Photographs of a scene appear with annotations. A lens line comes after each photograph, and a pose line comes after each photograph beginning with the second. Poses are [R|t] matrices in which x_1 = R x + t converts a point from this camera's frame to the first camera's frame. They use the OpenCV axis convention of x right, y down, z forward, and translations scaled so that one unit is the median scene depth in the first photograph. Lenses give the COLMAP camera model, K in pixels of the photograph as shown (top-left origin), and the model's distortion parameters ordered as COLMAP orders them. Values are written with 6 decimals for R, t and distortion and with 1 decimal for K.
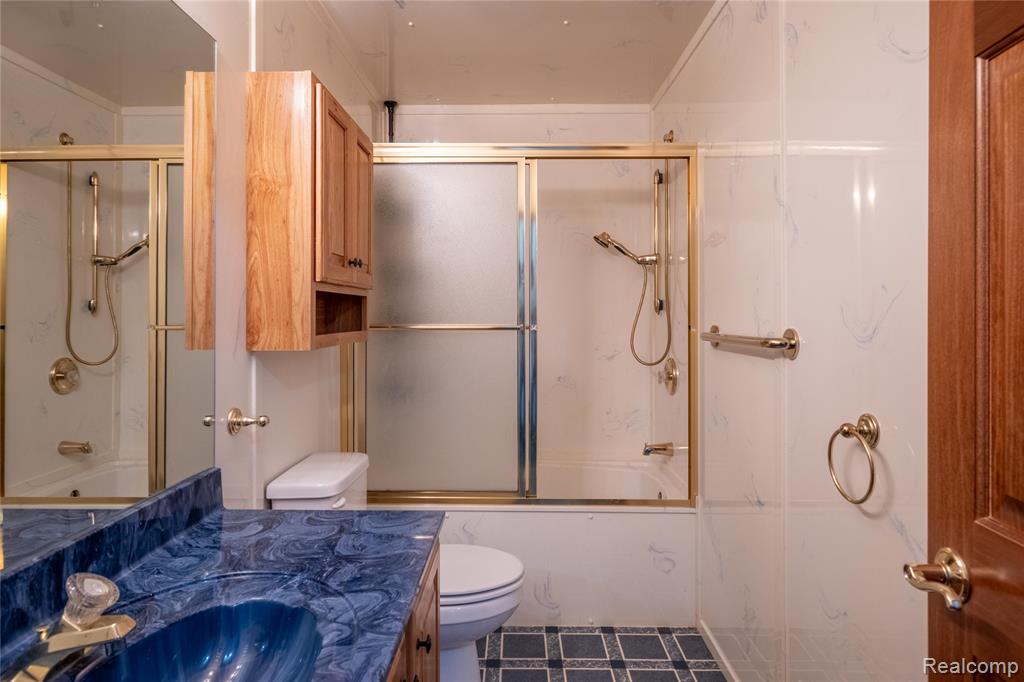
lens RADIAL K [[585.3, 0, 526.5], [0, 585.3, 310.0], [0, 0, 1]] dist [0.013032, -0.005739]
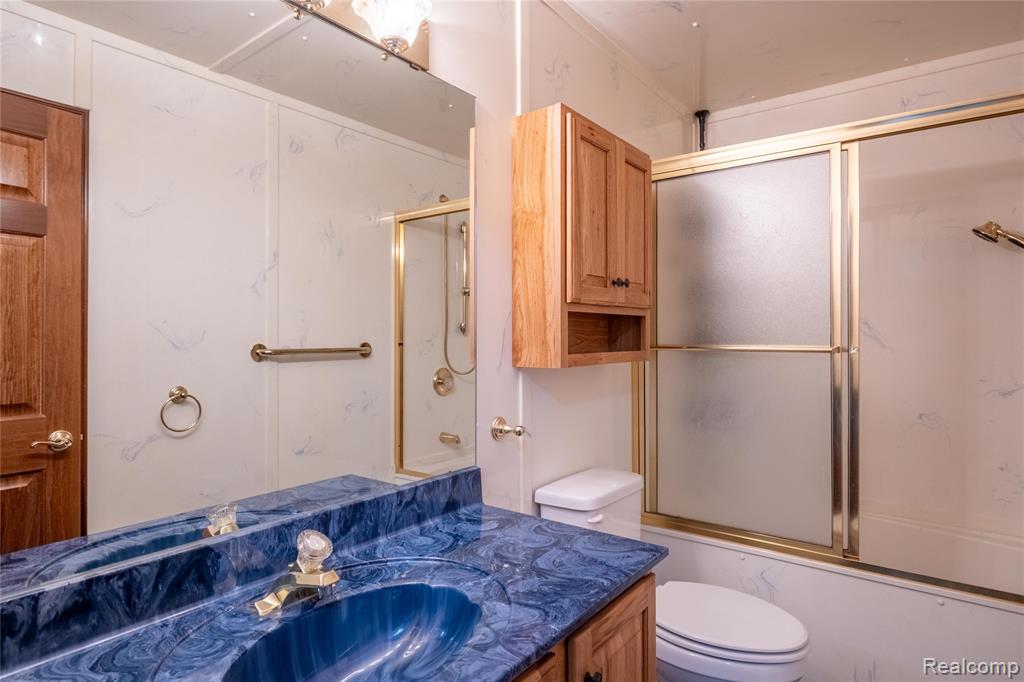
lens RADIAL K [[585.3, 0, 521.1], [0, 585.3, 331.9], [0, 0, 1]] dist [0.013032, -0.005739]
pose [[0.802404, -0.003689, -0.596770, 0.198837], [0.005801, 0.999982, 0.001618, 0.001189], [0.596754, -0.004760, 0.802410, 0.110620]]
